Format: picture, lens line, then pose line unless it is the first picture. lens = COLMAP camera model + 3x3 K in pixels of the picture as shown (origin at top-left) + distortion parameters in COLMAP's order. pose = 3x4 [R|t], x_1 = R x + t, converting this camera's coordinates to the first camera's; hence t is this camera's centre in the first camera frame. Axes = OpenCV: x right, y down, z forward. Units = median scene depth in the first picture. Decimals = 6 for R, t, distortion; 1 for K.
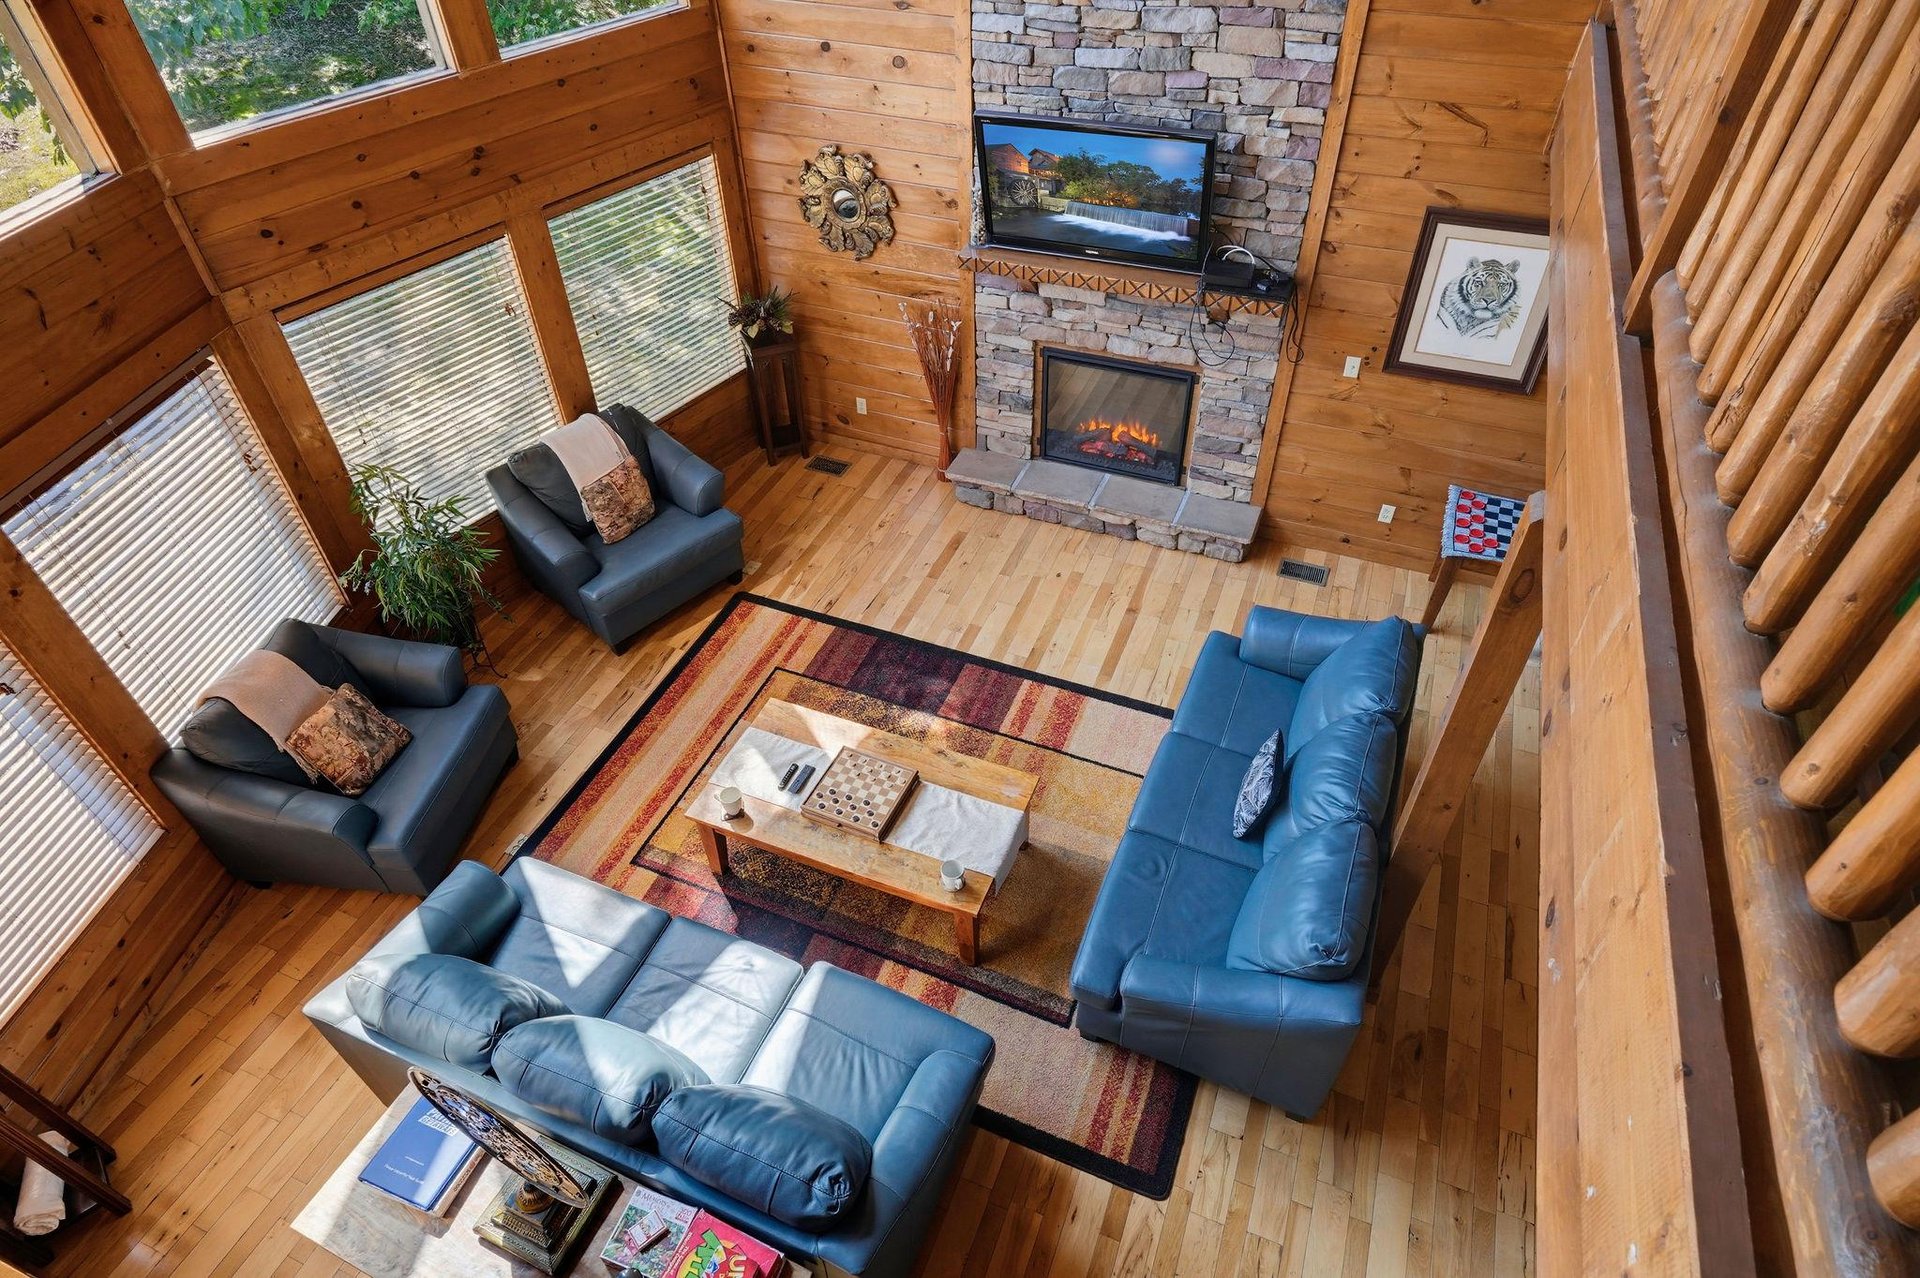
lens RADIAL K [[1043.9, 0, 962.3], [0, 1043.9, 638.5], [0, 0, 1]] dist [0.000977, 0.001082]
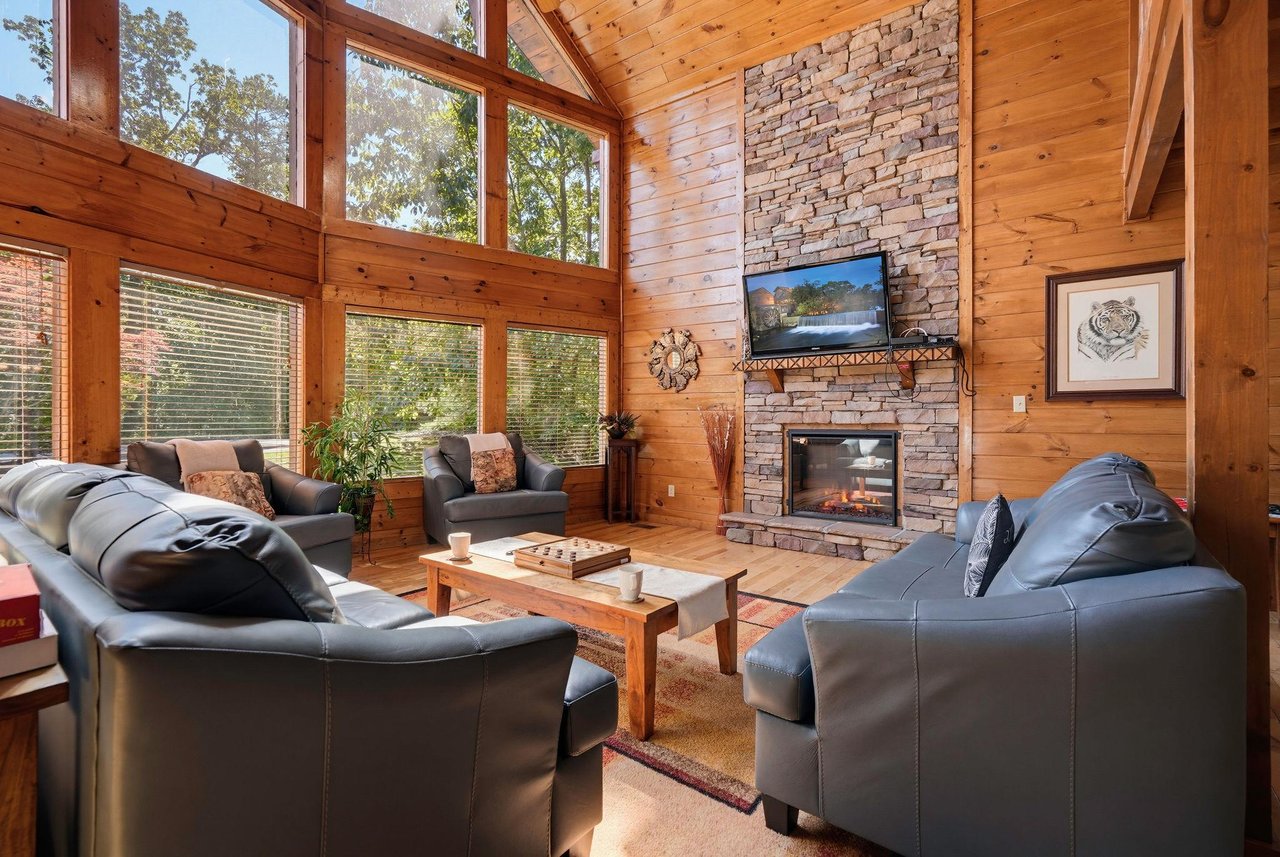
lens RADIAL K [[571.6, 0, 640.4], [0, 571.6, 428.8], [0, 0, 1]] dist [-0.001094, 0.000802]
pose [[0.966871, 0.024299, -0.254107, 0.089610], [-0.187185, 0.744314, -0.641061, 0.324942], [0.173558, 0.667388, 0.724203, 0.403700]]
